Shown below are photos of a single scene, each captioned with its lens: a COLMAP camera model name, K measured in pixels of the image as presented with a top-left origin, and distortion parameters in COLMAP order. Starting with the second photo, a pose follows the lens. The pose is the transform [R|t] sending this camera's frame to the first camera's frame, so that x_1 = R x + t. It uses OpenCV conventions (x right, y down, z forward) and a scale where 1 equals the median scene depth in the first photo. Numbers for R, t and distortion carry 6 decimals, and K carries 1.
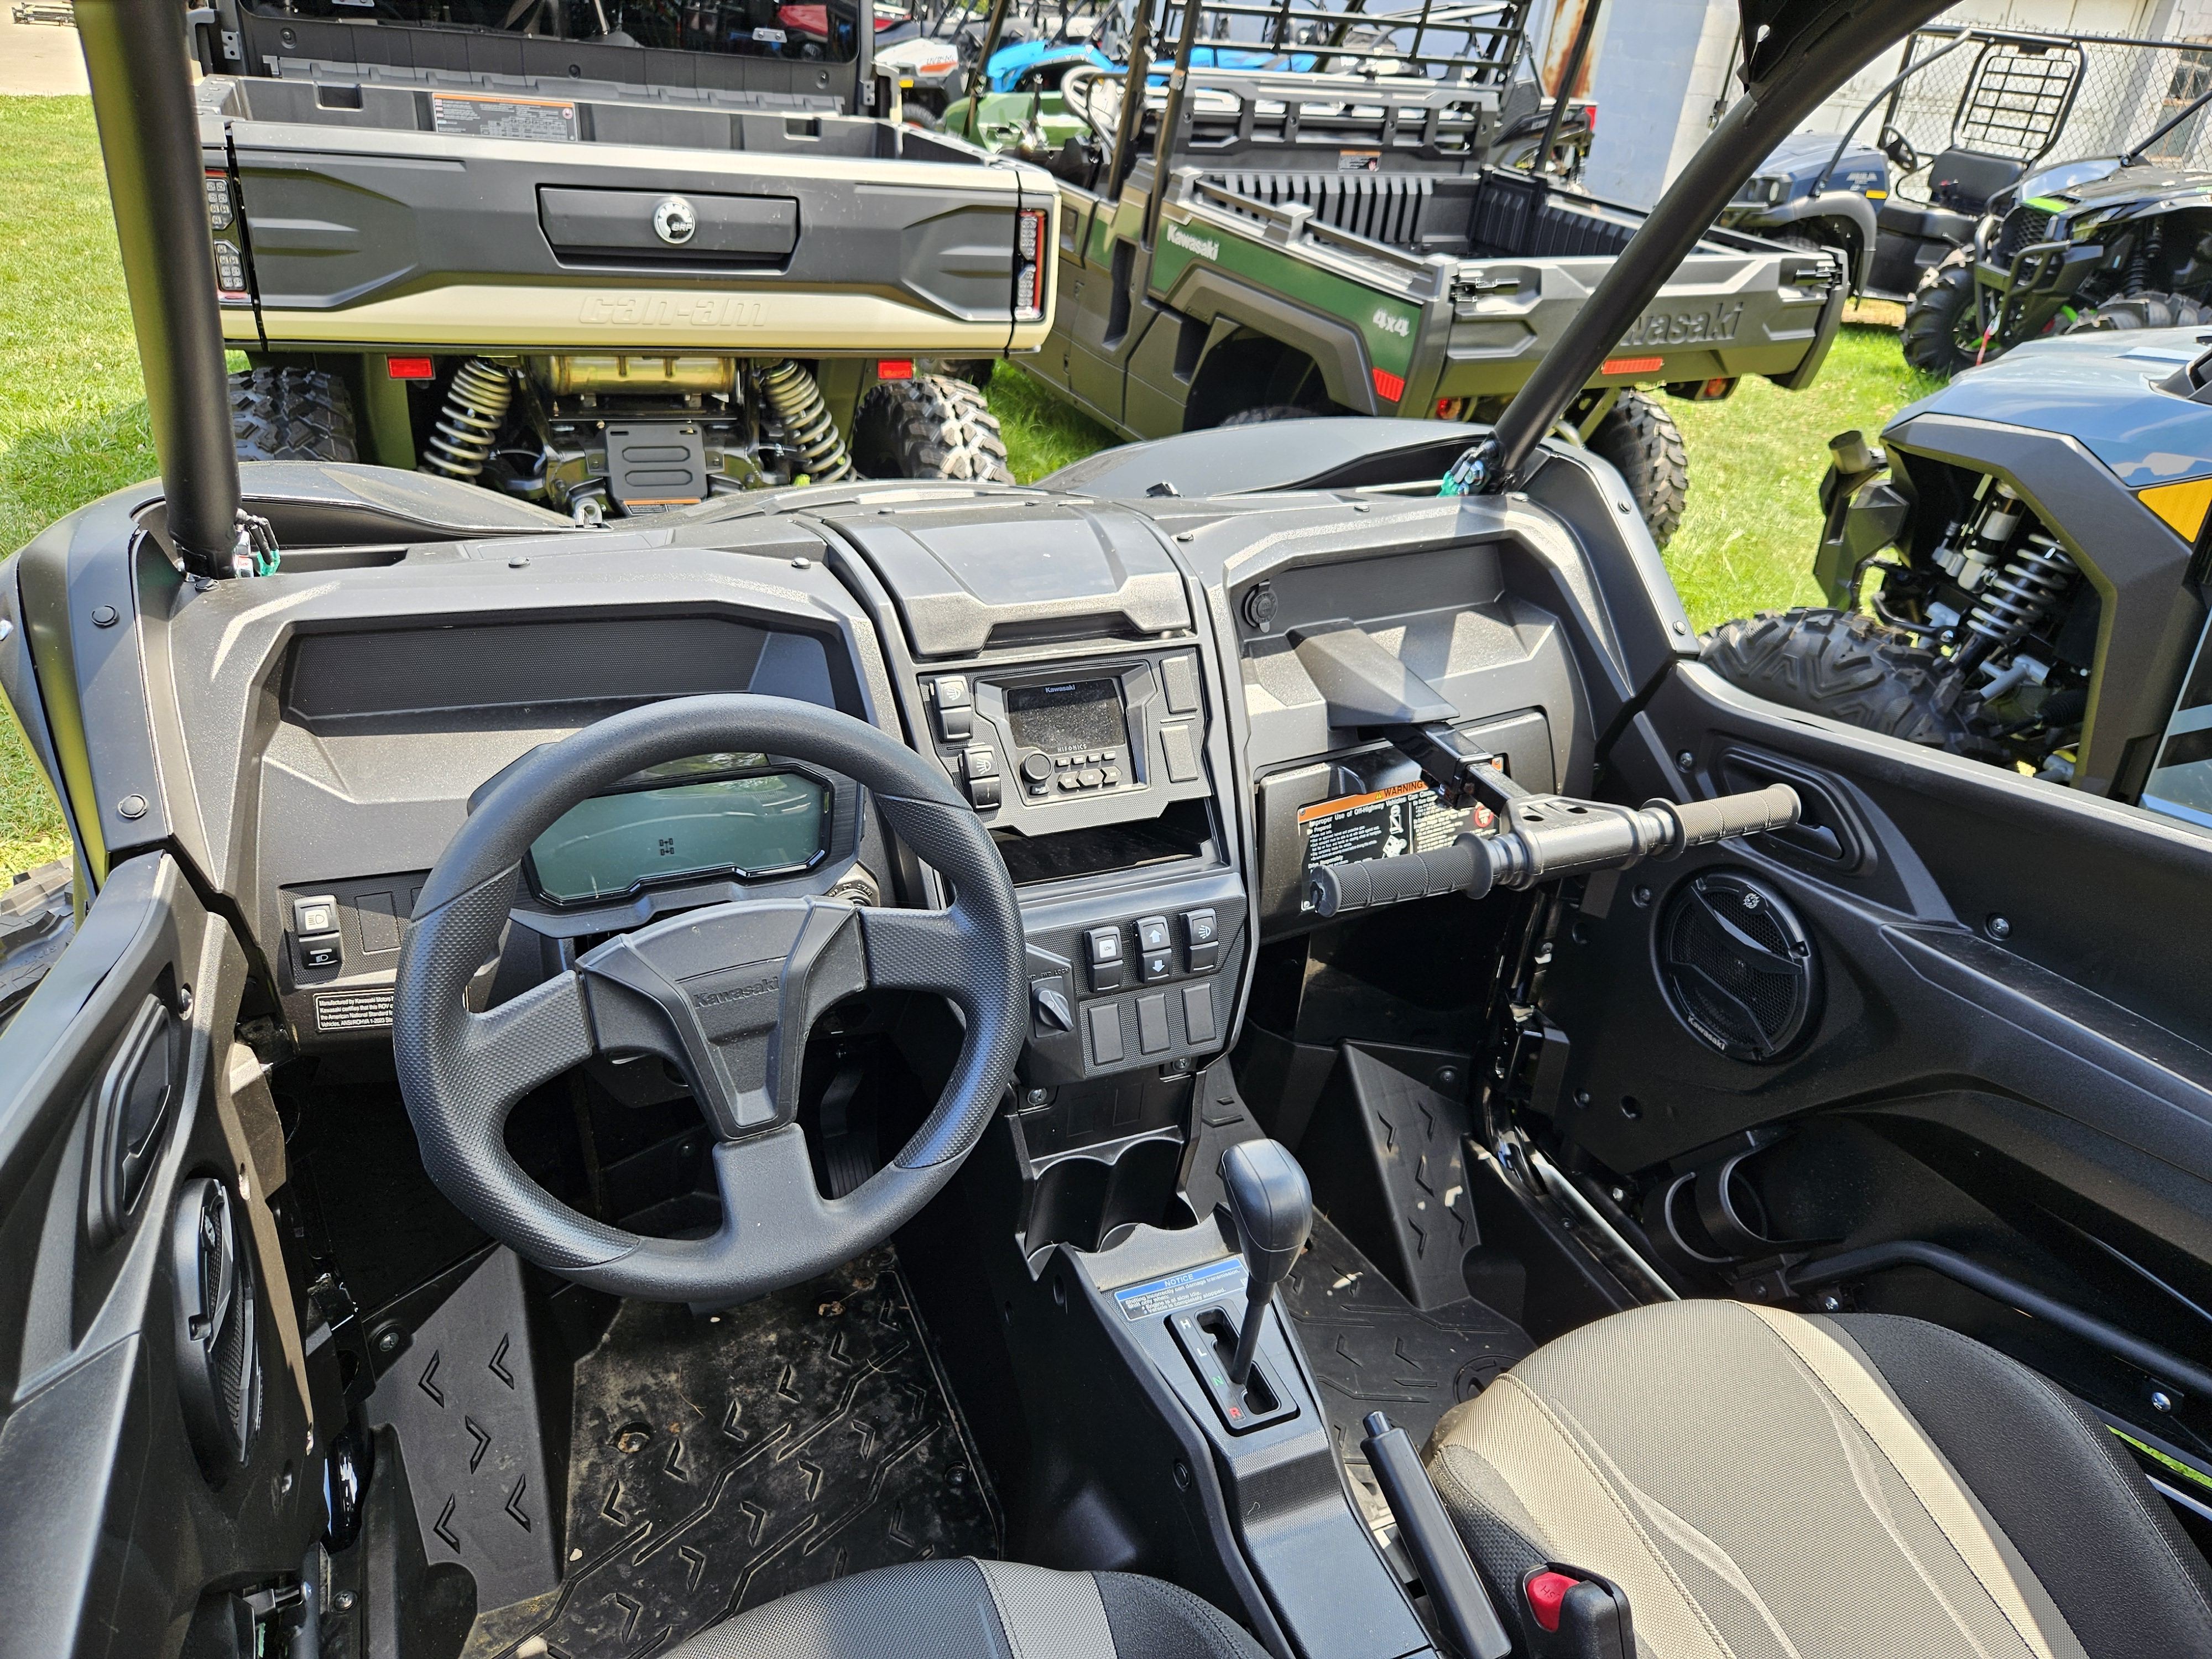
lens RADIAL K [[1461.6, 0, 1106.0], [0, 1461.6, 829.5], [0, 0, 1]] dist [0.000837, 0.000140]
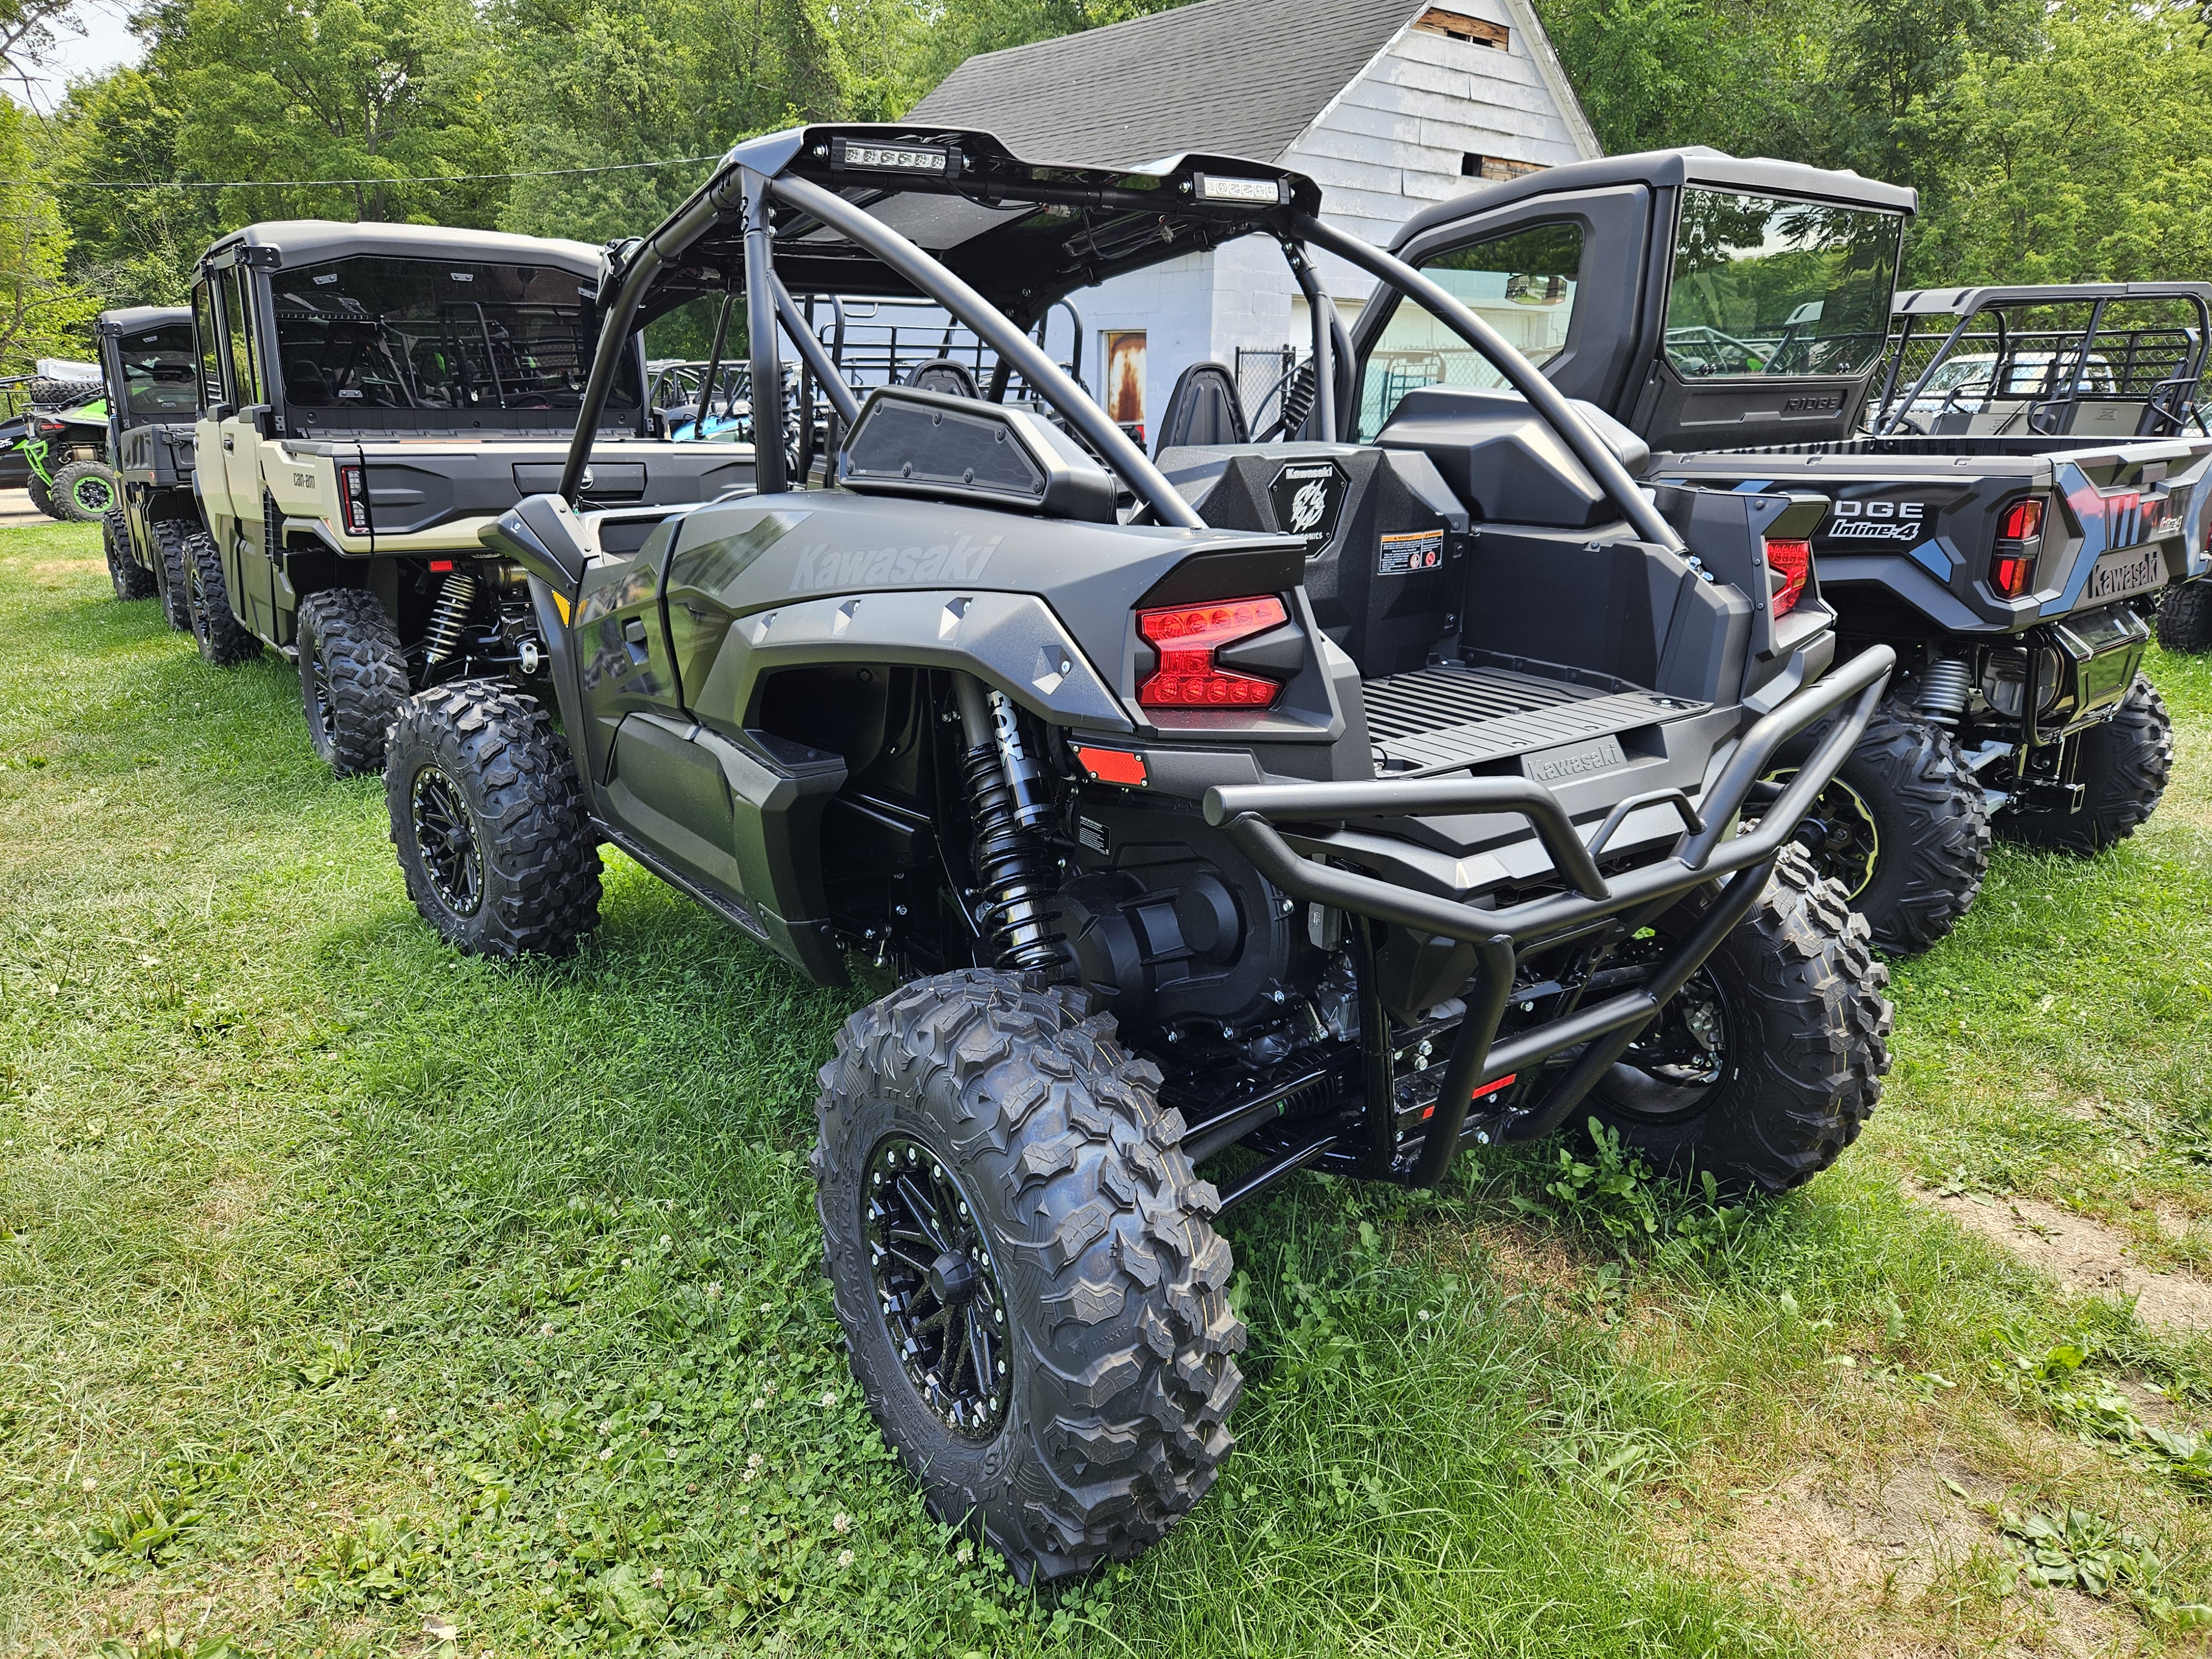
lens RADIAL K [[1468.1, 0, 1110.3], [0, 1468.1, 889.9], [0, 0, 1]] dist [-0.000301, -0.001156]
pose [[0.971989, -0.140949, 0.188069, -0.041140], [0.172287, 0.971590, -0.162267, 0.403638], [-0.159855, 0.190124, 0.968659, -0.656807]]
